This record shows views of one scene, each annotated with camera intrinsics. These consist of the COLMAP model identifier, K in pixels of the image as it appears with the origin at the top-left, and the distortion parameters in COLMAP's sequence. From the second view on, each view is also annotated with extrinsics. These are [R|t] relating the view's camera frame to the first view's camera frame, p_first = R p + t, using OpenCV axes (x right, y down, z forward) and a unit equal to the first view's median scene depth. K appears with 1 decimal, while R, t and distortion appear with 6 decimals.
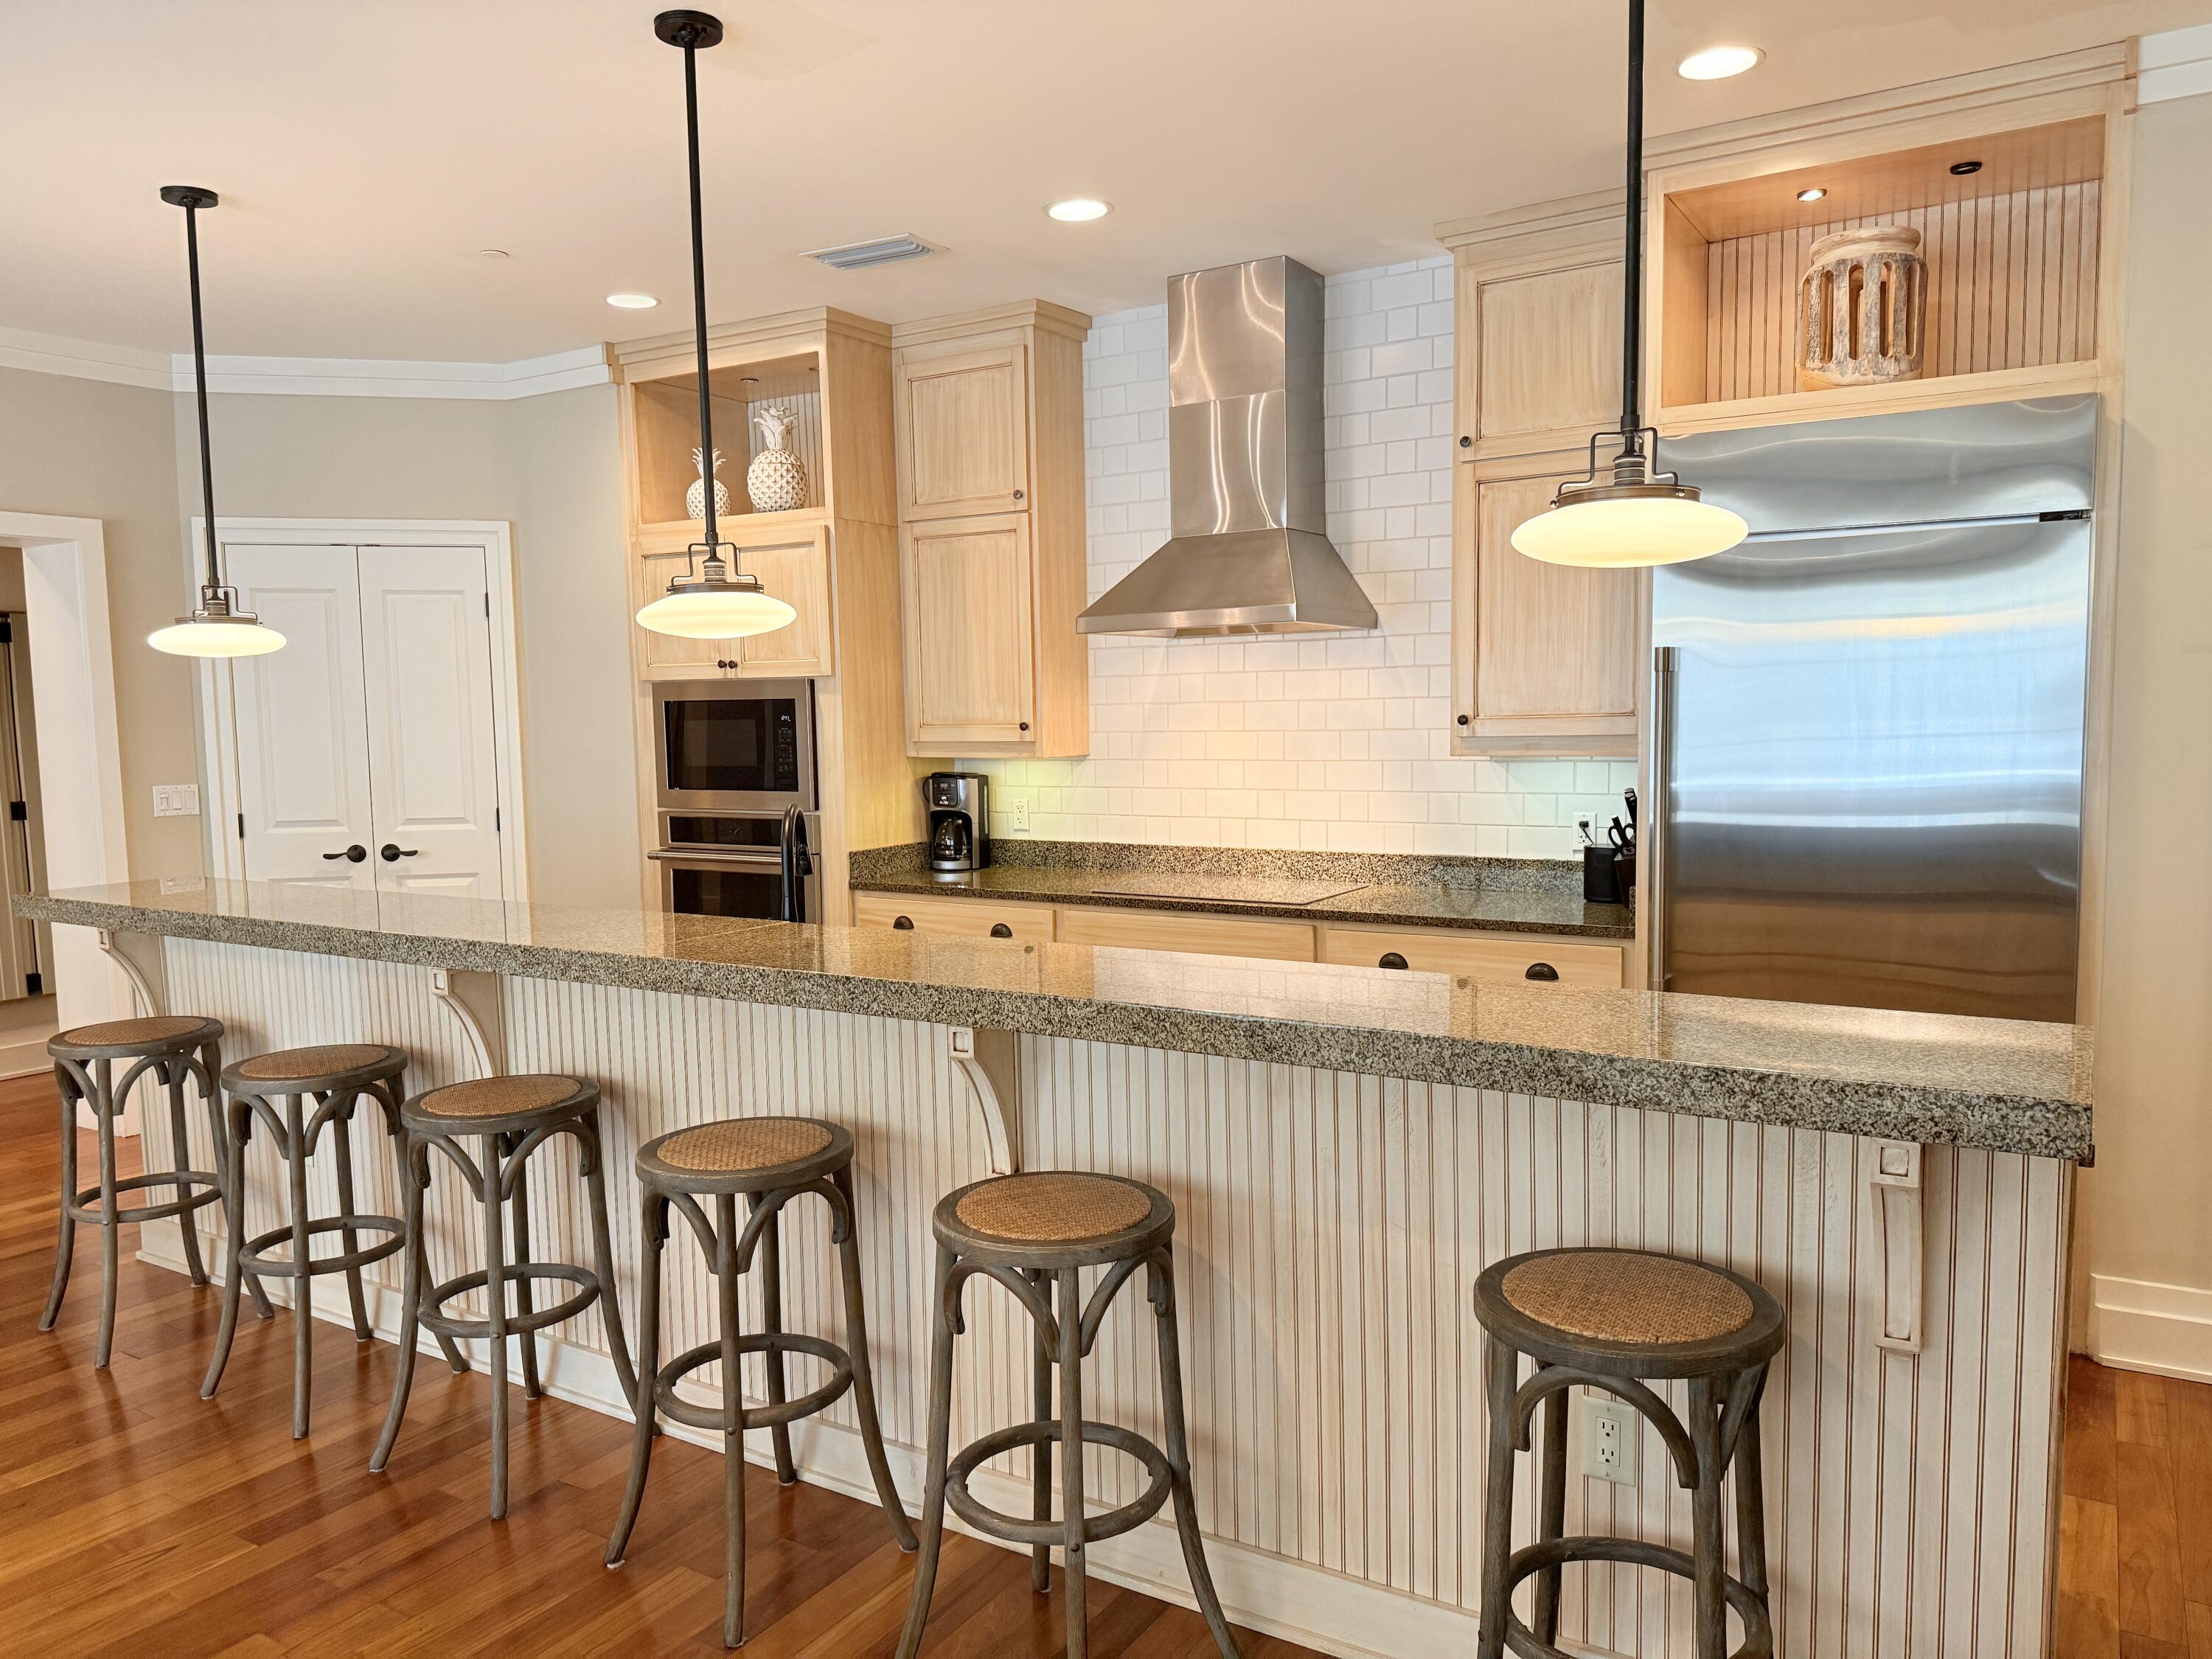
lens RADIAL K [[1554.7, 0, 1111.1], [0, 1554.7, 842.2], [0, 0, 1]] dist [0.129410, -0.228491]
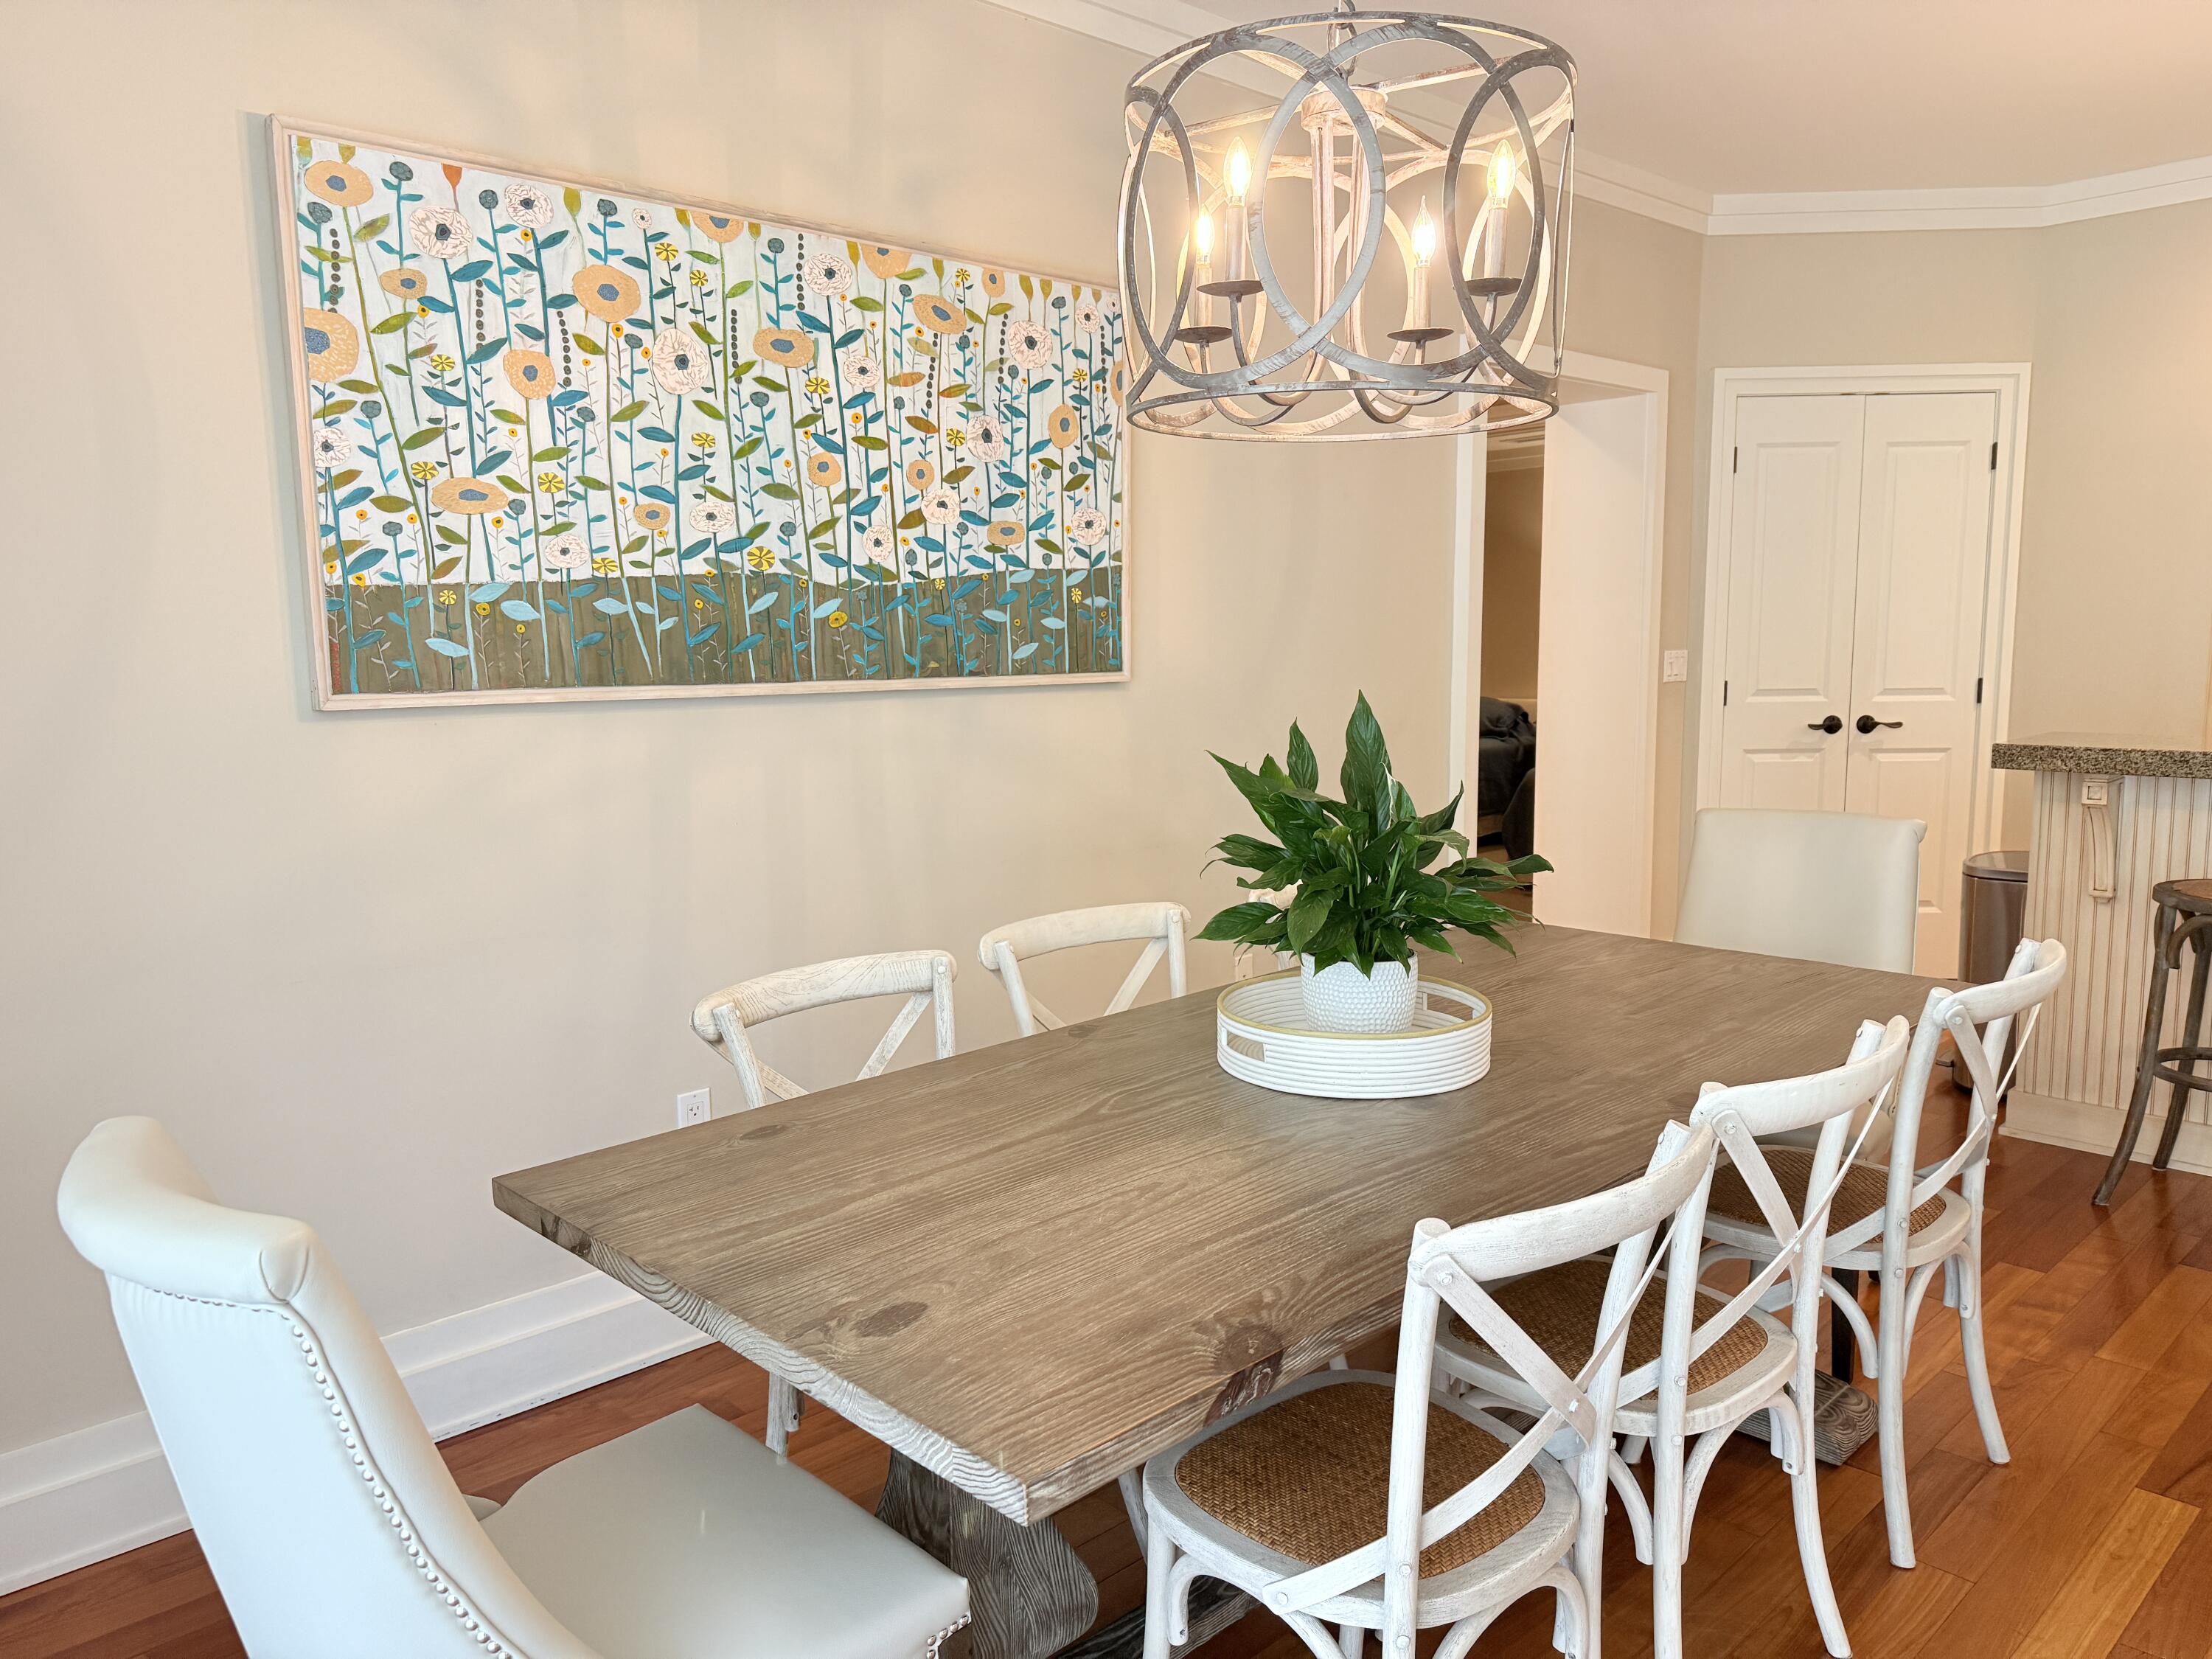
lens RADIAL K [[1554.7, 0, 1111.1], [0, 1554.7, 842.2], [0, 0, 1]] dist [0.129410, -0.228491]
pose [[0.968280, 0.035630, -0.247313, -0.730695], [-0.023917, 0.998453, 0.050204, 0.044740], [0.248719, -0.042697, 0.967634, -0.030663]]
